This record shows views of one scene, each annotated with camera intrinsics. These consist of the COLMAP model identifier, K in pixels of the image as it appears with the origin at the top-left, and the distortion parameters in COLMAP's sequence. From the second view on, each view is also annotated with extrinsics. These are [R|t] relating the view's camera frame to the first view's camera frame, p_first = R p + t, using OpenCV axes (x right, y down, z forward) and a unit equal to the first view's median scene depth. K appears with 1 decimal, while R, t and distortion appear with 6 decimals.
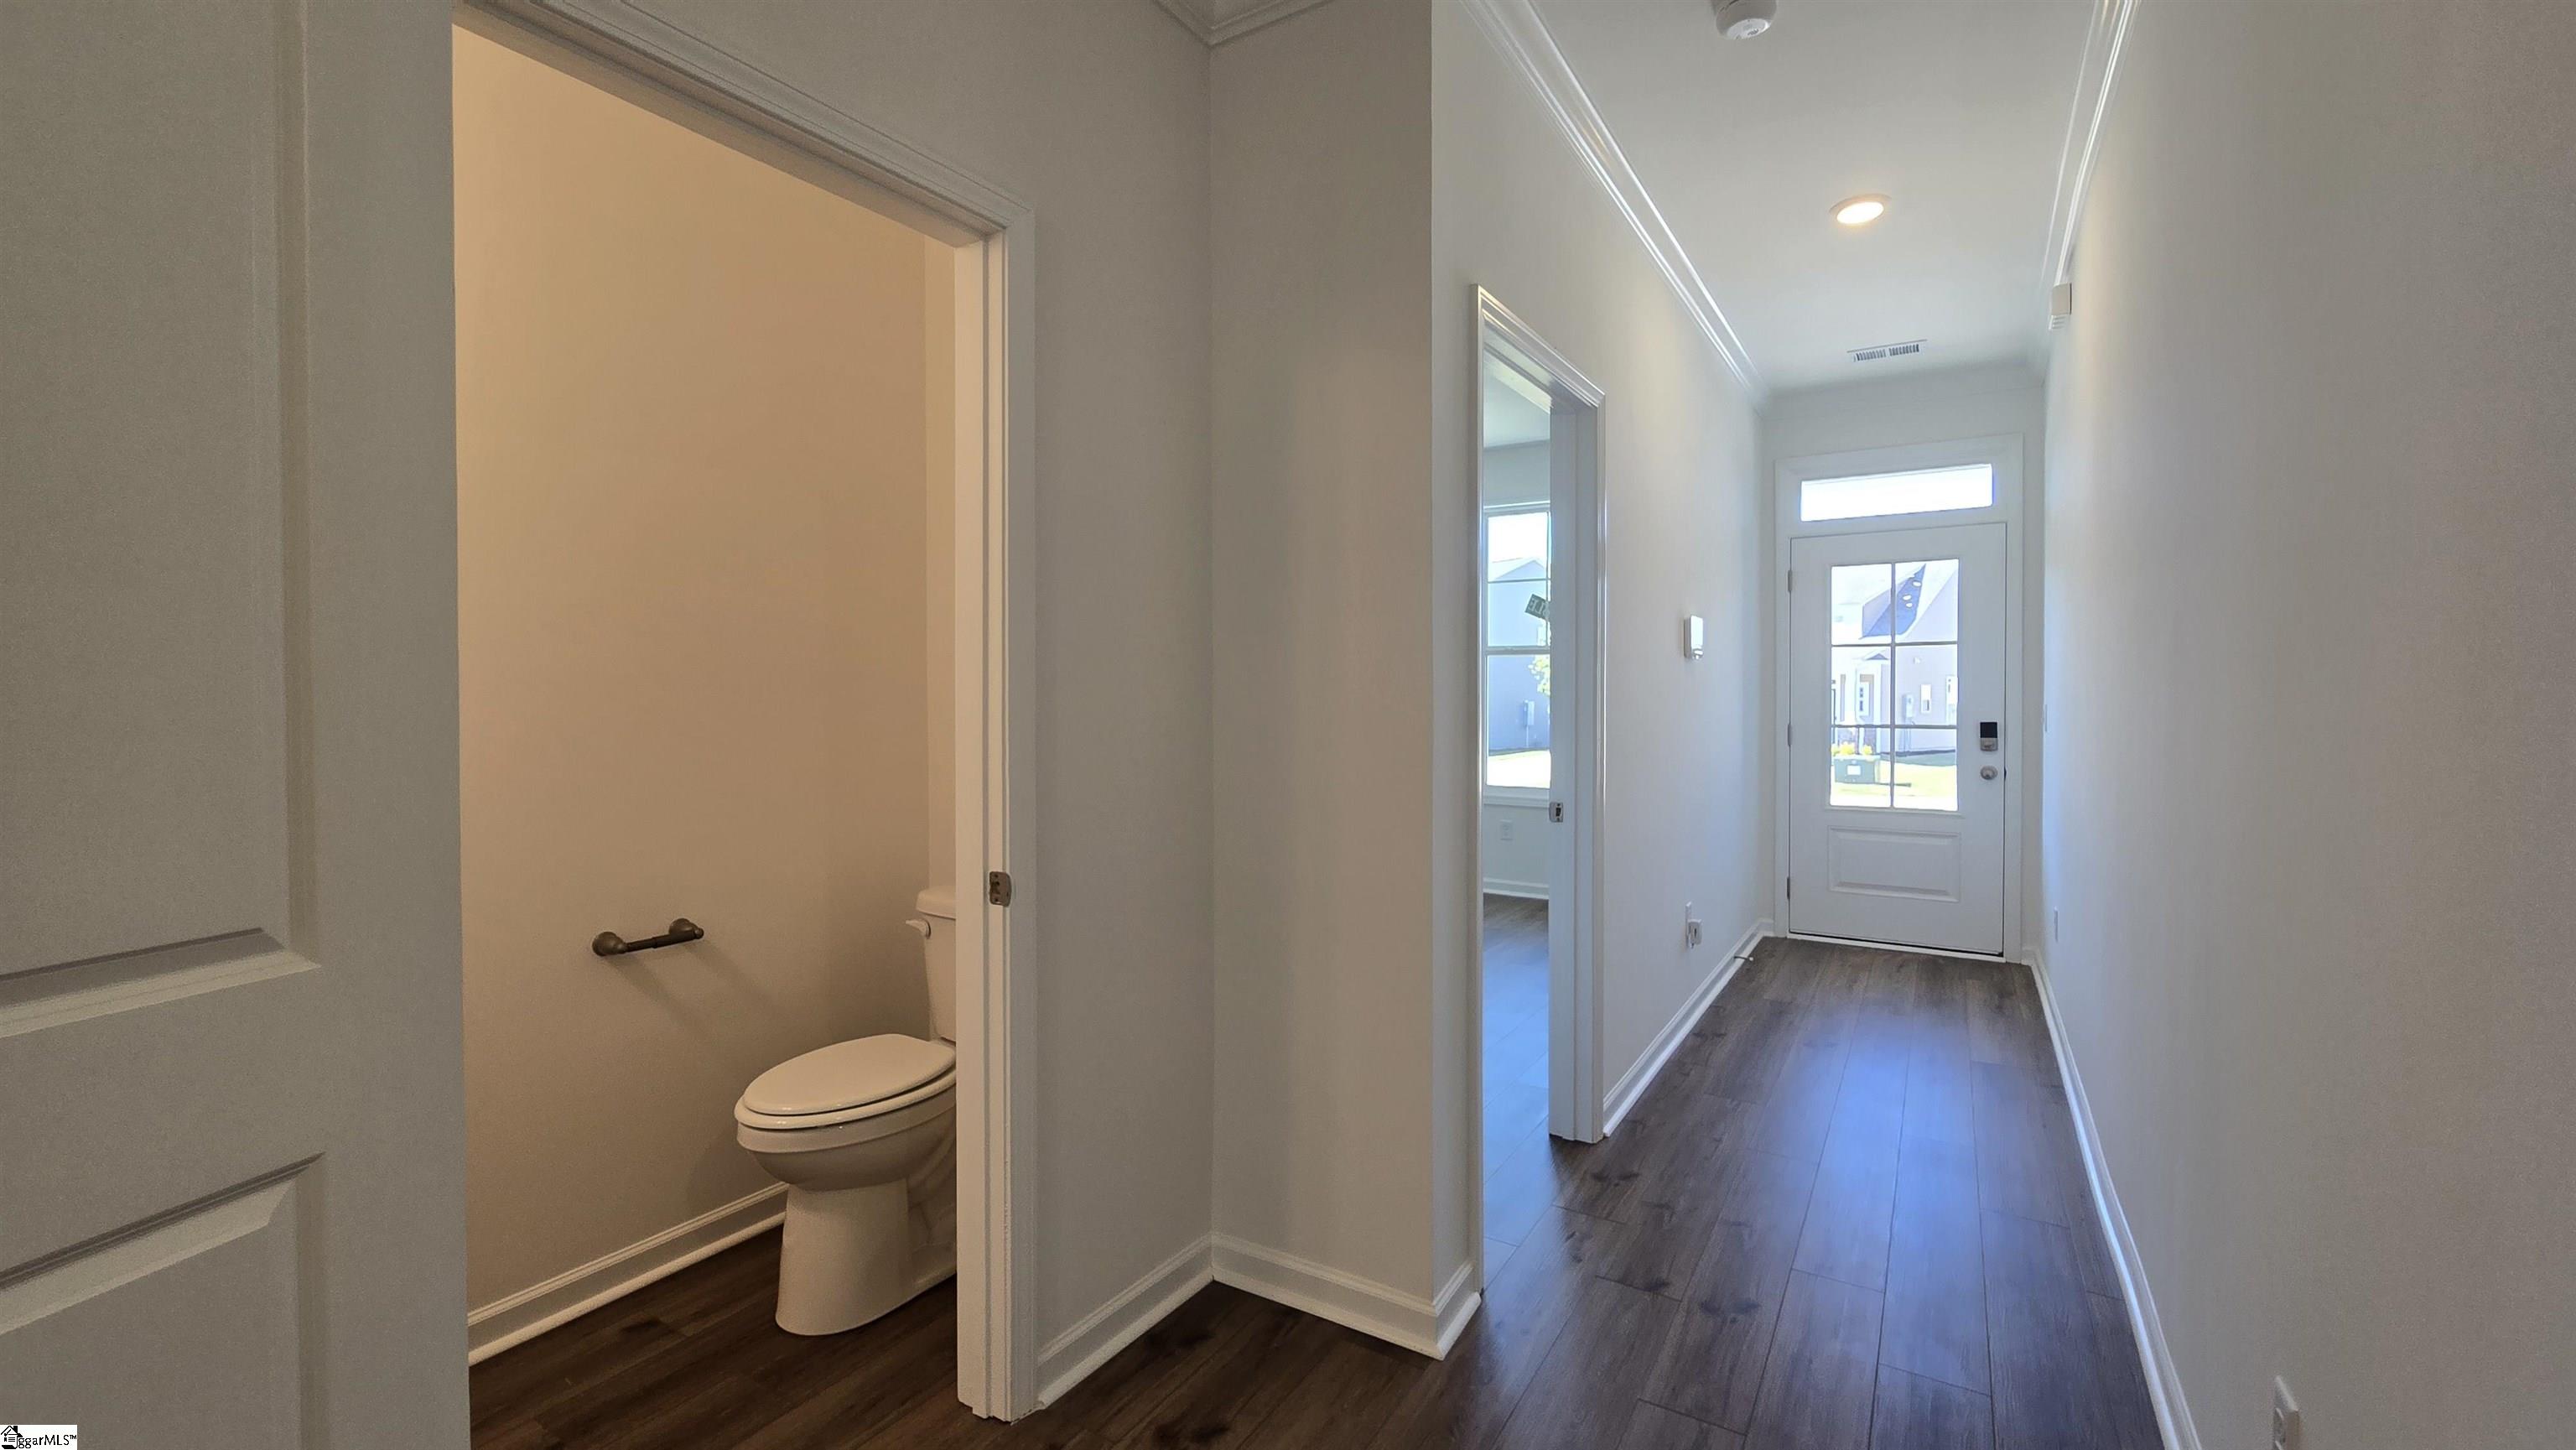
lens RADIAL K [[1049.4, 0, 1281.5], [0, 1049.4, 713.2], [0, 0, 1]] dist [-0.002972, 0.000025]
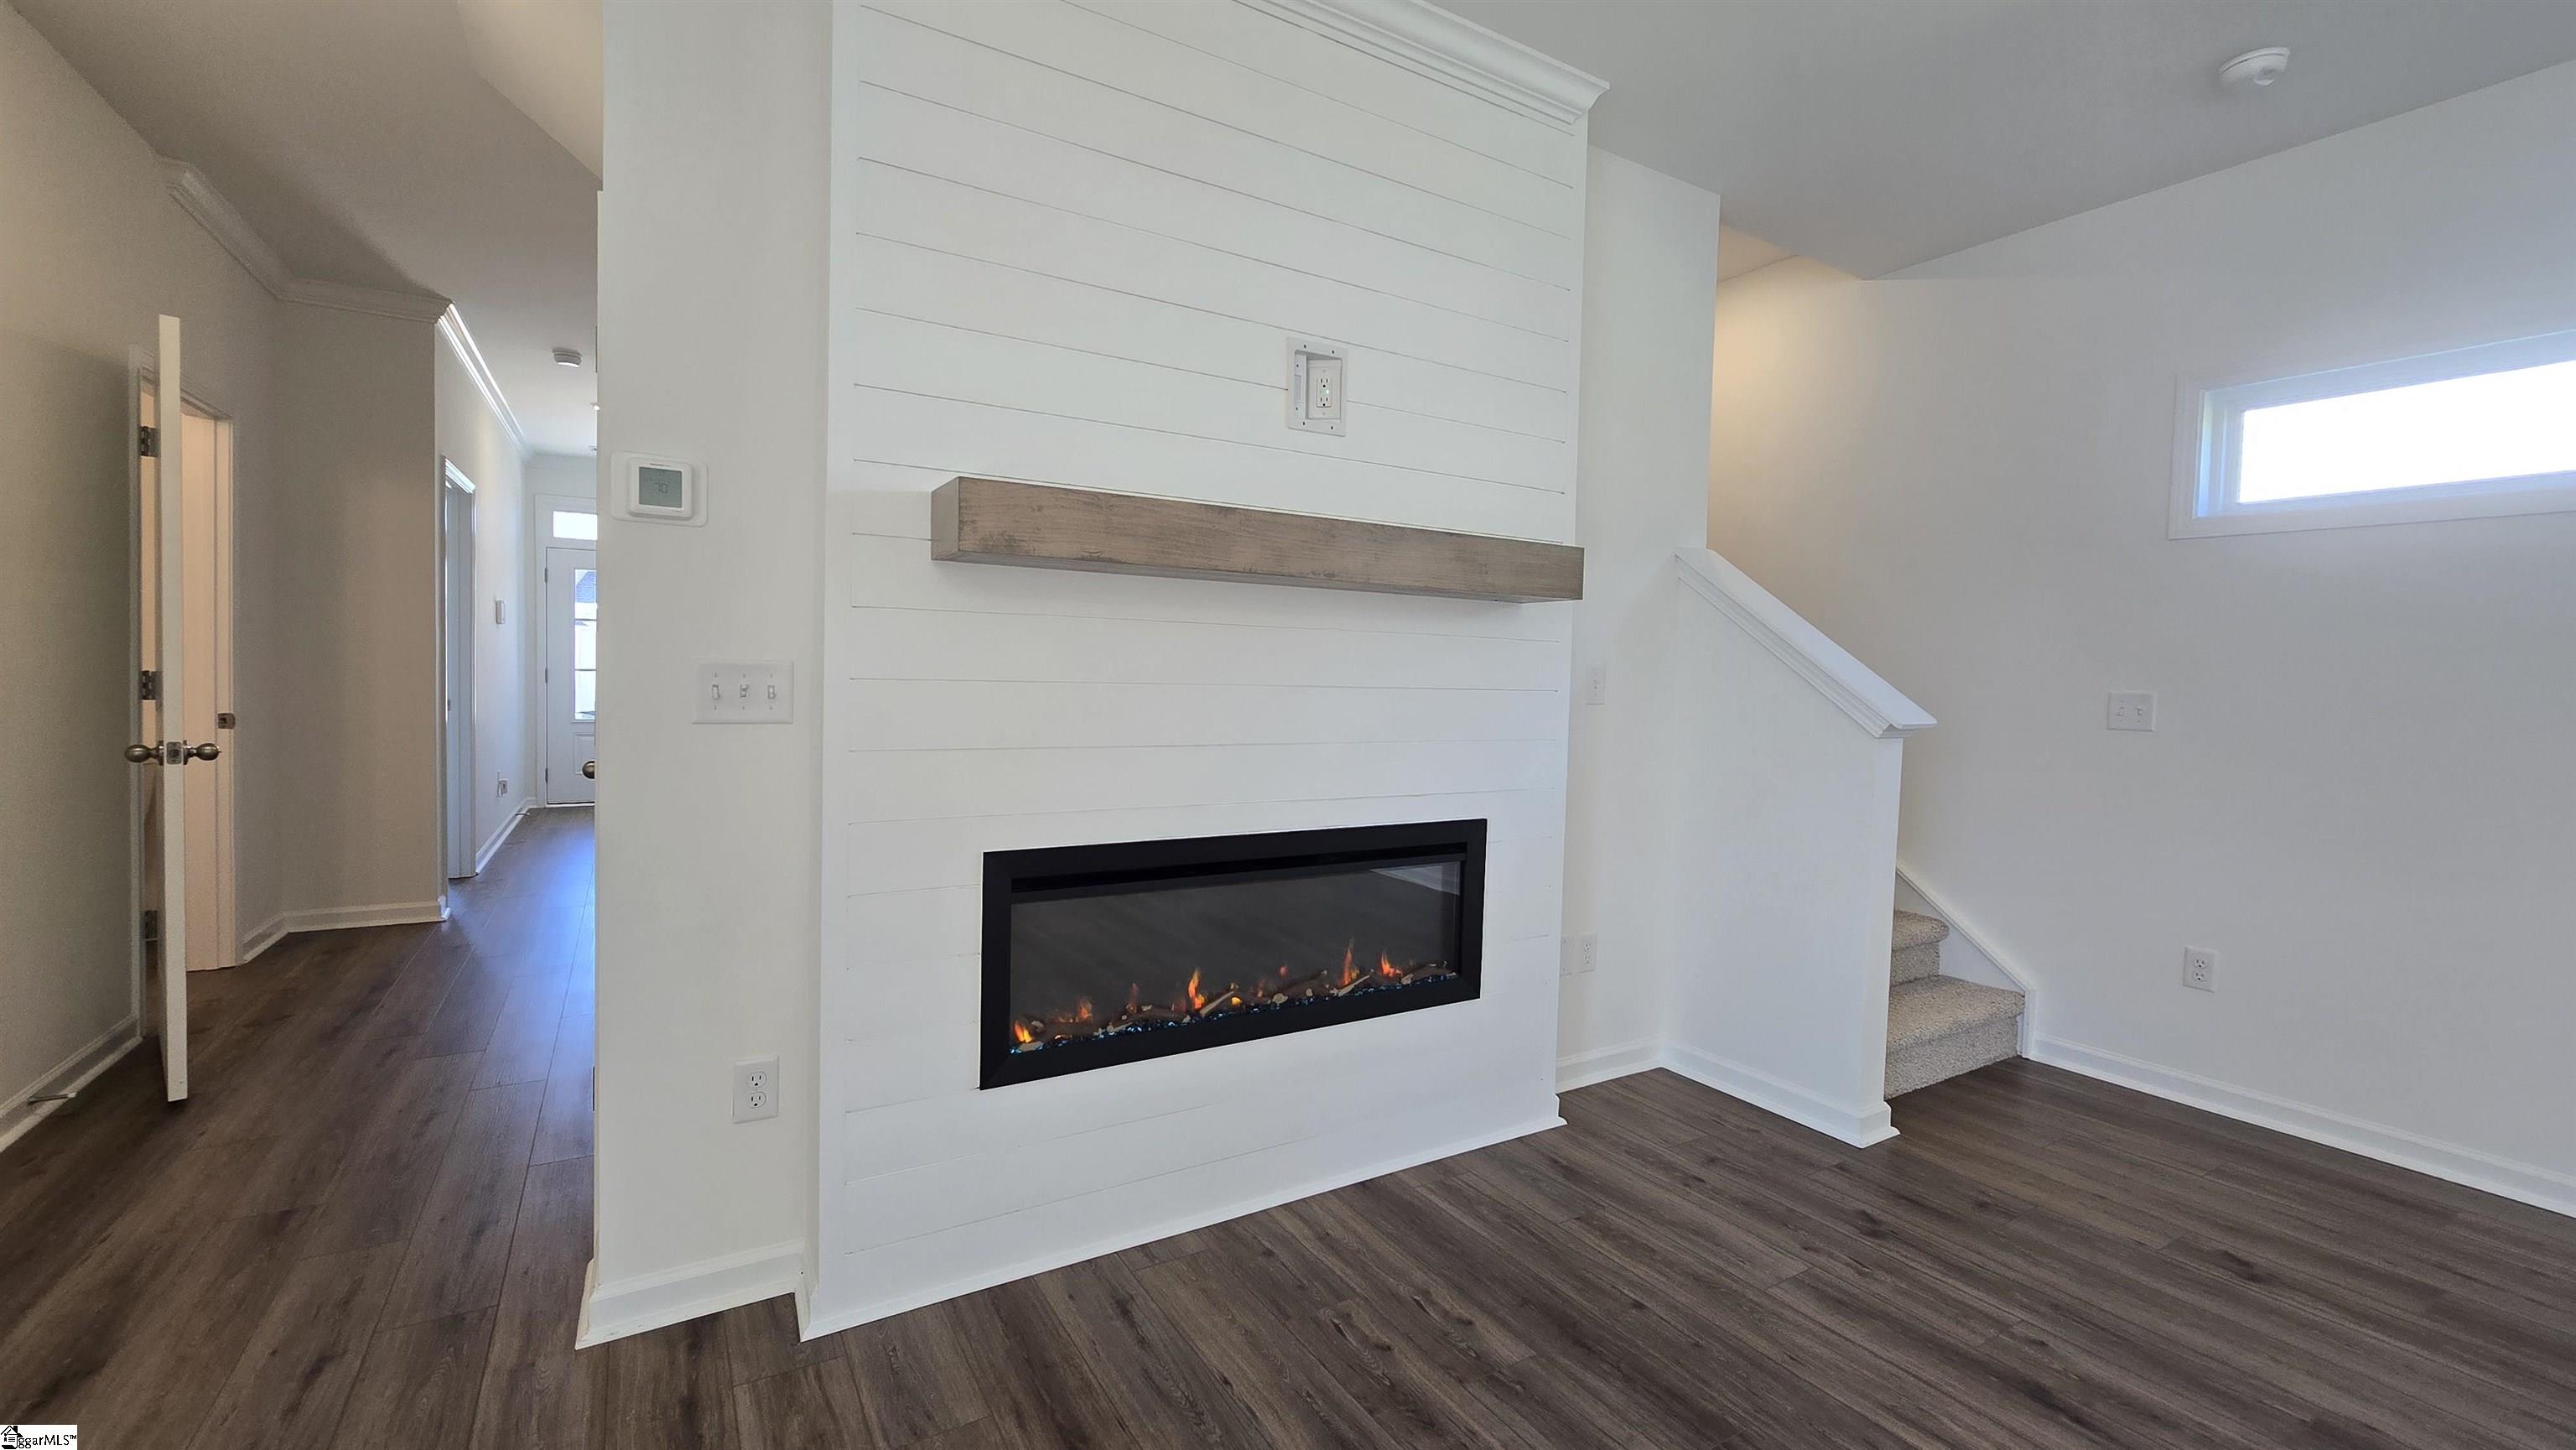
lens RADIAL K [[1049.4, 0, 1281.5], [0, 1049.4, 713.2], [0, 0, 1]] dist [-0.002972, 0.000025]
pose [[0.438542, -0.018479, 0.898521, -1.021921], [-0.009885, 0.999629, 0.025384, 0.060655], [-0.898656, -0.020014, 0.438197, -1.552914]]
